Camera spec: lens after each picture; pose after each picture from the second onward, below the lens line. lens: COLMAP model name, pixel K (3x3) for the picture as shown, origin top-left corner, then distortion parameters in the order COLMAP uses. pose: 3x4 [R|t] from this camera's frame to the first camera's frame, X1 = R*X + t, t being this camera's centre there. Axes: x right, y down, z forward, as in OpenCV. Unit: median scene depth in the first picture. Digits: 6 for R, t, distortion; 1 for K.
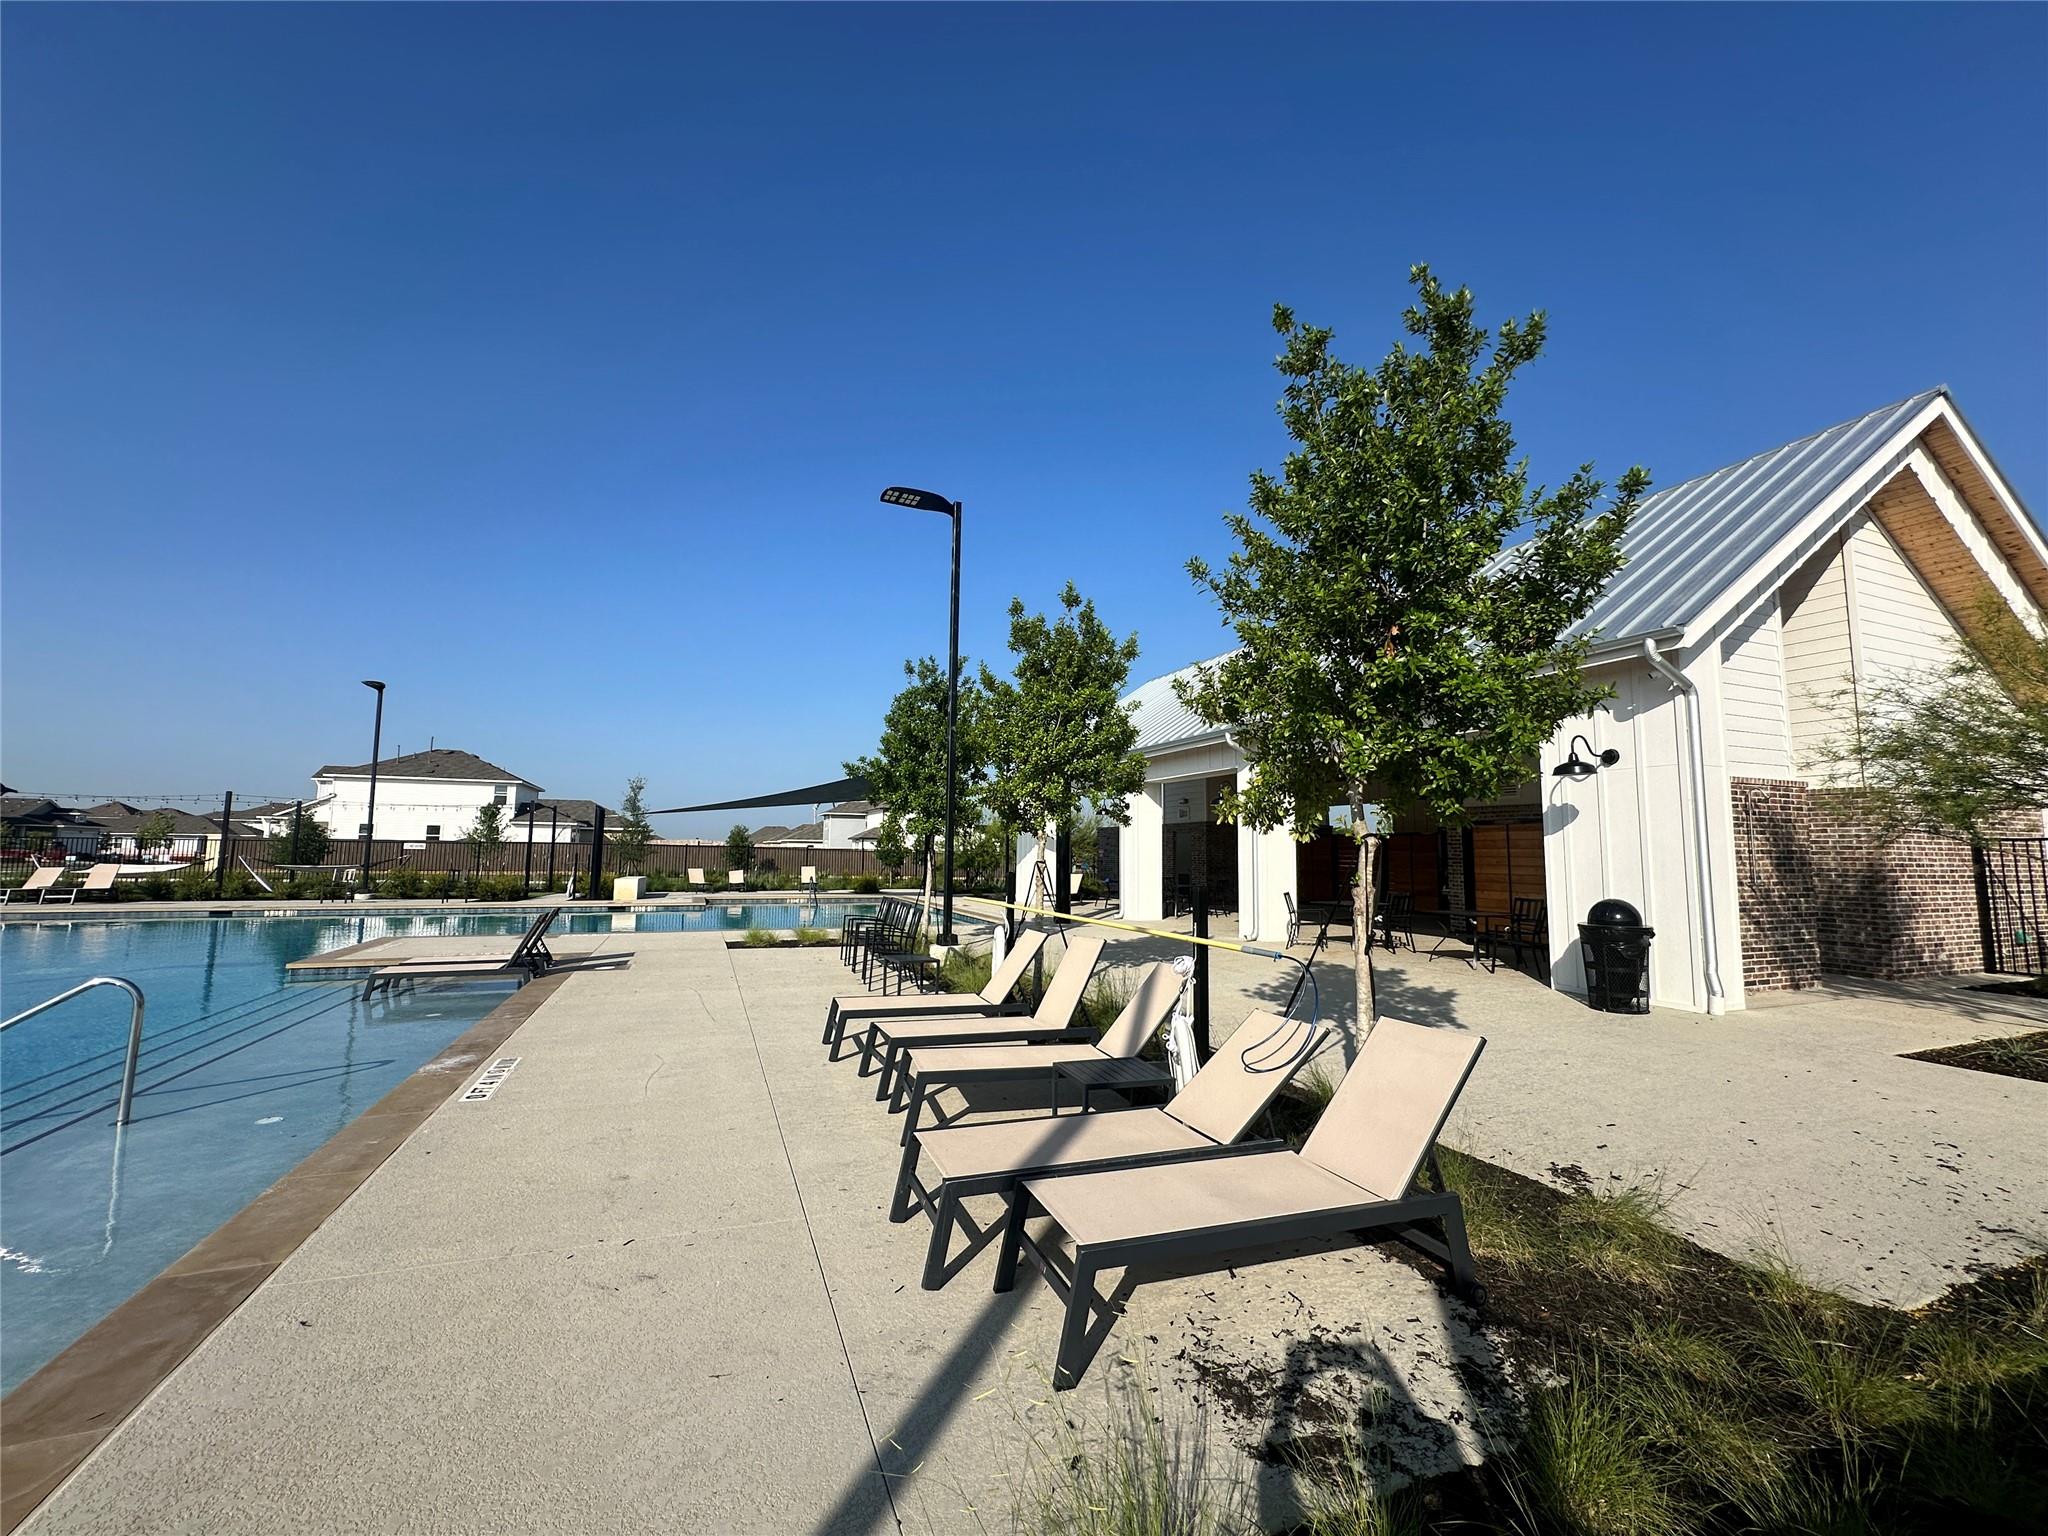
lens RADIAL K [[824.6, 0, 1024.0], [0, 824.6, 768.0], [0, 0, 1]] dist [0.000397, 0.000215]
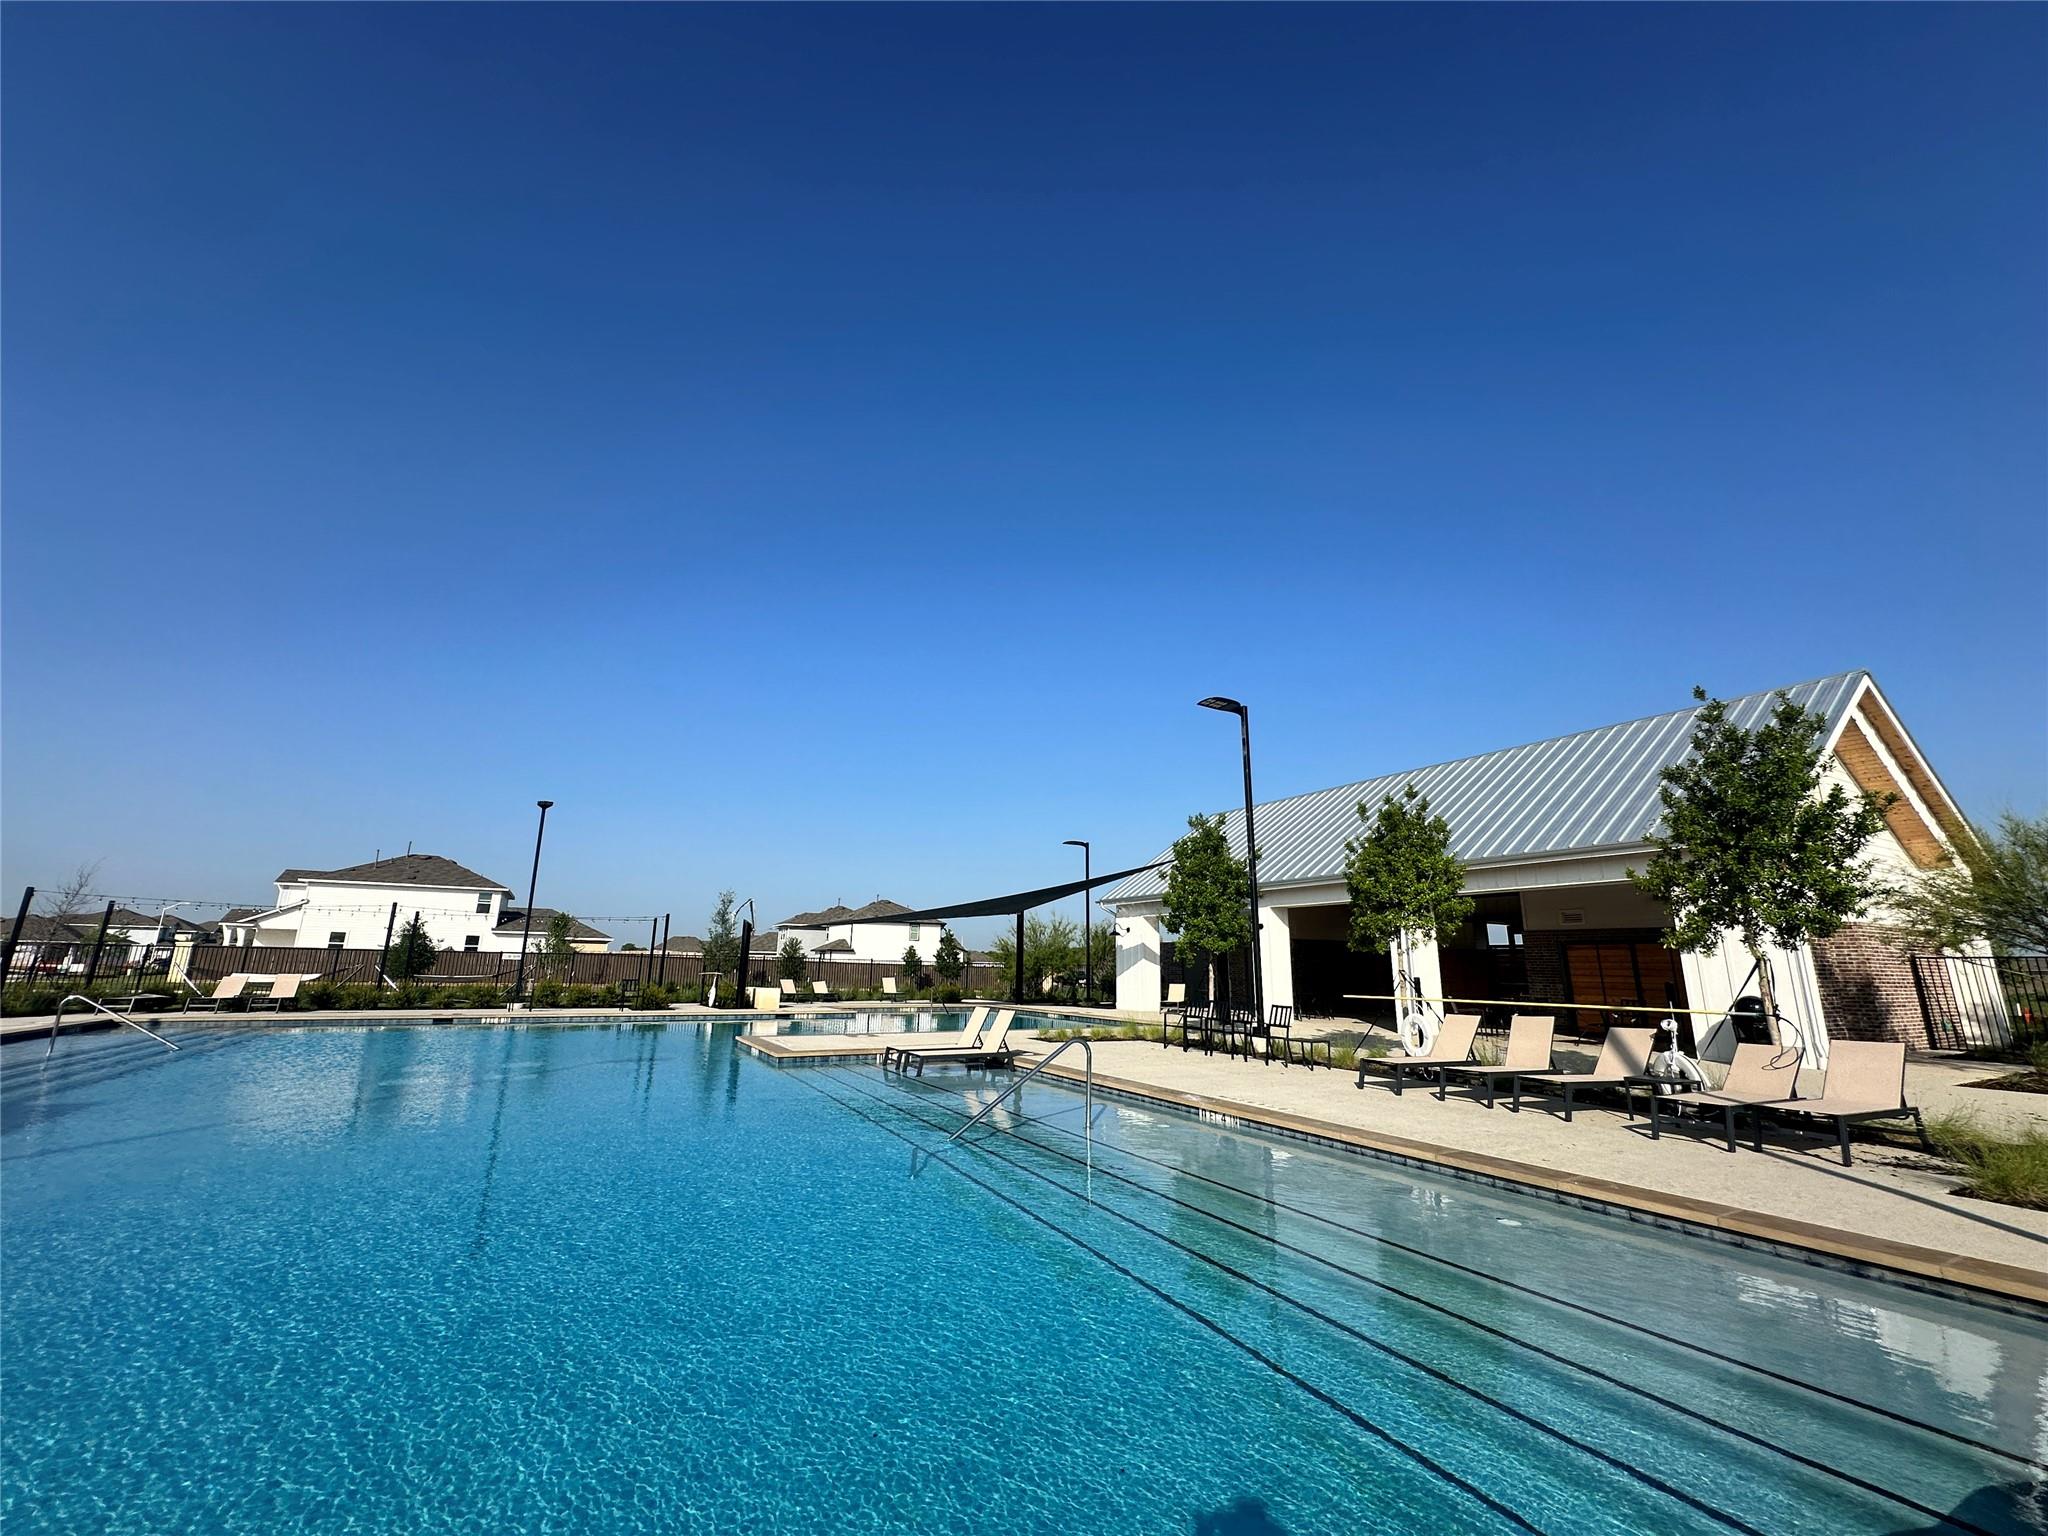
lens RADIAL K [[824.6, 0, 1024.0], [0, 824.6, 768.0], [0, 0, 1]] dist [0.000397, 0.000215]
pose [[0.992133, 0.032277, 0.120960, -0.344747], [-0.015953, 0.990911, -0.133569, -0.015919], [-0.124172, 0.130589, 0.983630, -0.171904]]
